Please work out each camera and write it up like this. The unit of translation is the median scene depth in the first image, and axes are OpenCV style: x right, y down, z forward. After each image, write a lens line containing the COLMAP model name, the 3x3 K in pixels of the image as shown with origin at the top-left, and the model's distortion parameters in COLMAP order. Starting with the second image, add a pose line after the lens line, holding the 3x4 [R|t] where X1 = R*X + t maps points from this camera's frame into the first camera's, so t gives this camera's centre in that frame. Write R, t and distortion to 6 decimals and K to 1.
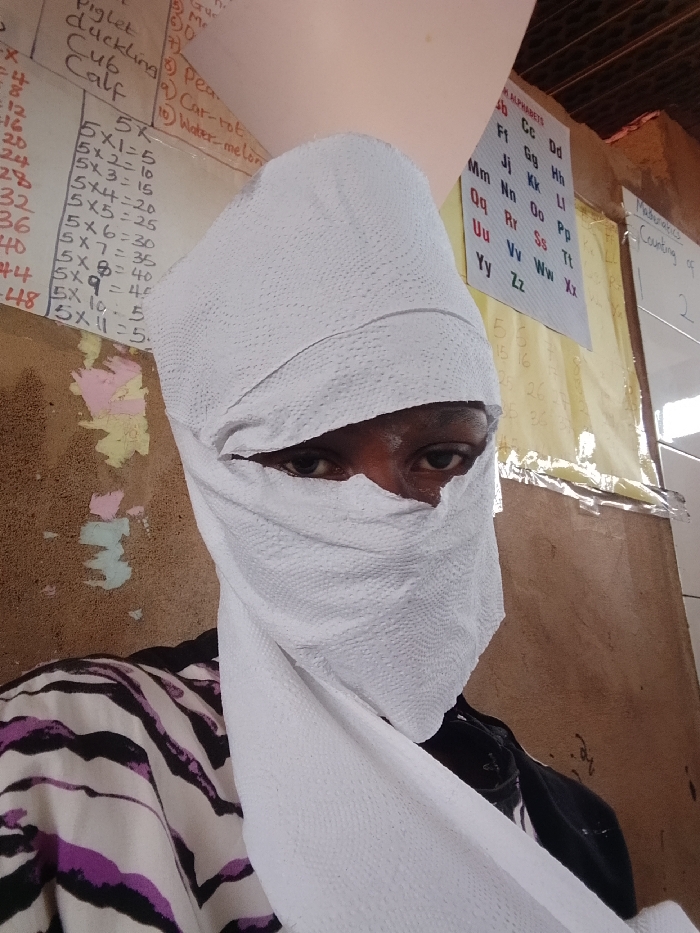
lens RADIAL K [[741.8, 0, 334.6], [0, 741.8, 467.2], [0, 0, 1]] dist [0.000922, 0.048159]
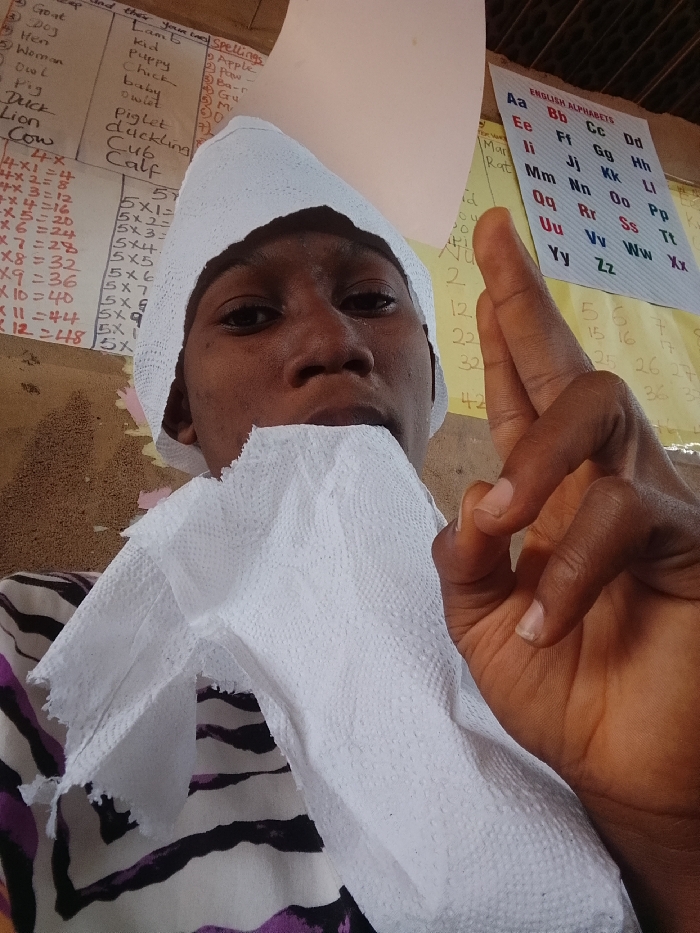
lens RADIAL K [[741.8, 0, 334.6], [0, 741.8, 467.2], [0, 0, 1]] dist [0.000922, 0.048159]
pose [[0.944439, -0.199550, -0.261181, 0.197255], [0.151296, 0.969359, -0.193527, 0.222577], [0.291797, 0.143259, 0.945691, 0.062188]]
